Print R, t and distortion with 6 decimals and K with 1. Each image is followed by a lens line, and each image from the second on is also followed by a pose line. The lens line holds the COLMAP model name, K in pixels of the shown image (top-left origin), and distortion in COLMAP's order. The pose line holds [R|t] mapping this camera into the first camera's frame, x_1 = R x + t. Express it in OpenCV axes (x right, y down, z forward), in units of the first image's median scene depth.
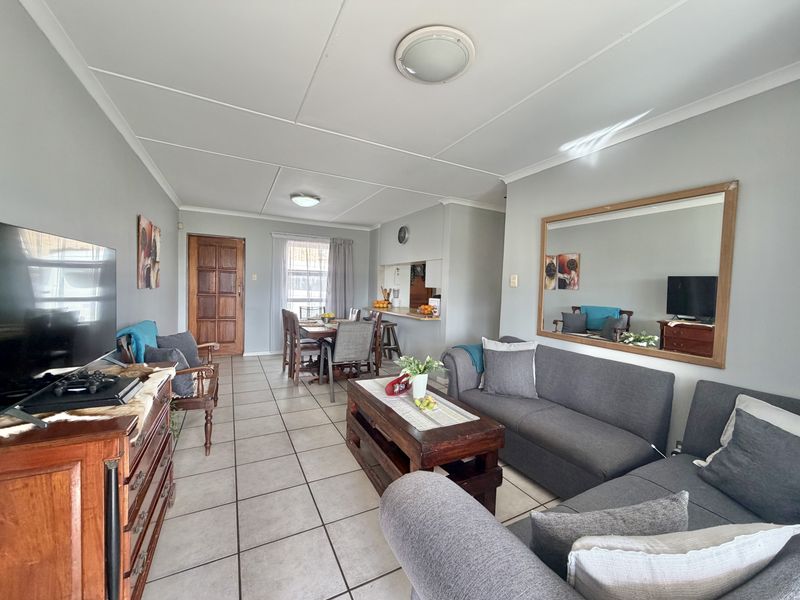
lens RADIAL K [[317.1, 0, 397.1], [0, 317.1, 301.7], [0, 0, 1]] dist [0.001219, 0.000358]
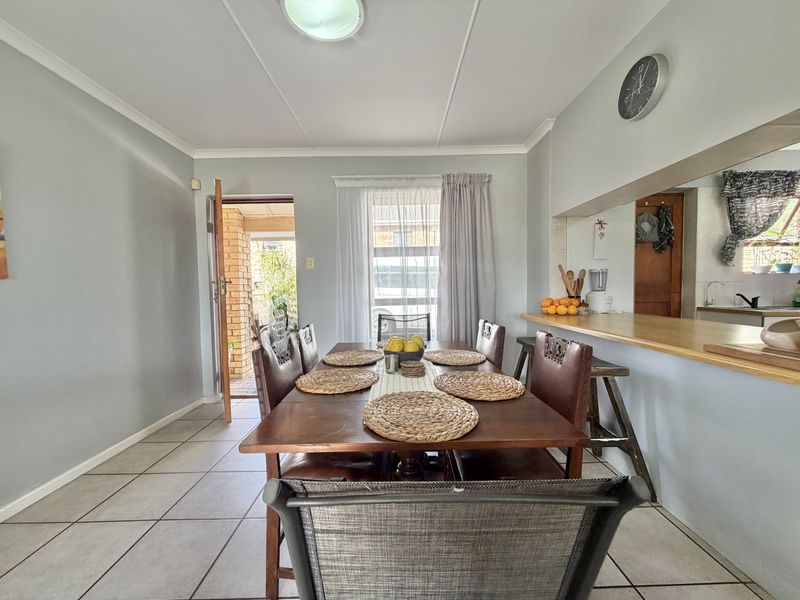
lens RADIAL K [[317.1, 0, 397.1], [0, 317.1, 301.7], [0, 0, 1]] dist [0.001219, 0.000358]
pose [[0.890607, -0.026874, -0.453980, -0.051520], [0.022795, 0.999636, -0.014456, 0.002228], [0.454203, 0.002526, 0.890895, 0.517372]]
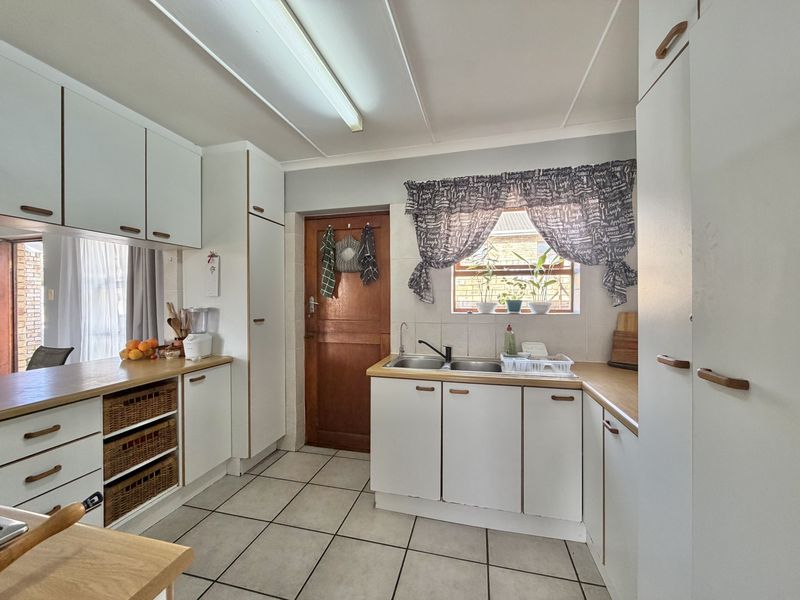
lens RADIAL K [[317.1, 0, 397.1], [0, 317.1, 301.7], [0, 0, 1]] dist [0.001219, 0.000358]
pose [[0.743000, -0.029874, -0.668624, 0.430615], [-0.003864, 0.998795, -0.048920, -0.032250], [0.669280, 0.038931, 0.741990, 0.901513]]
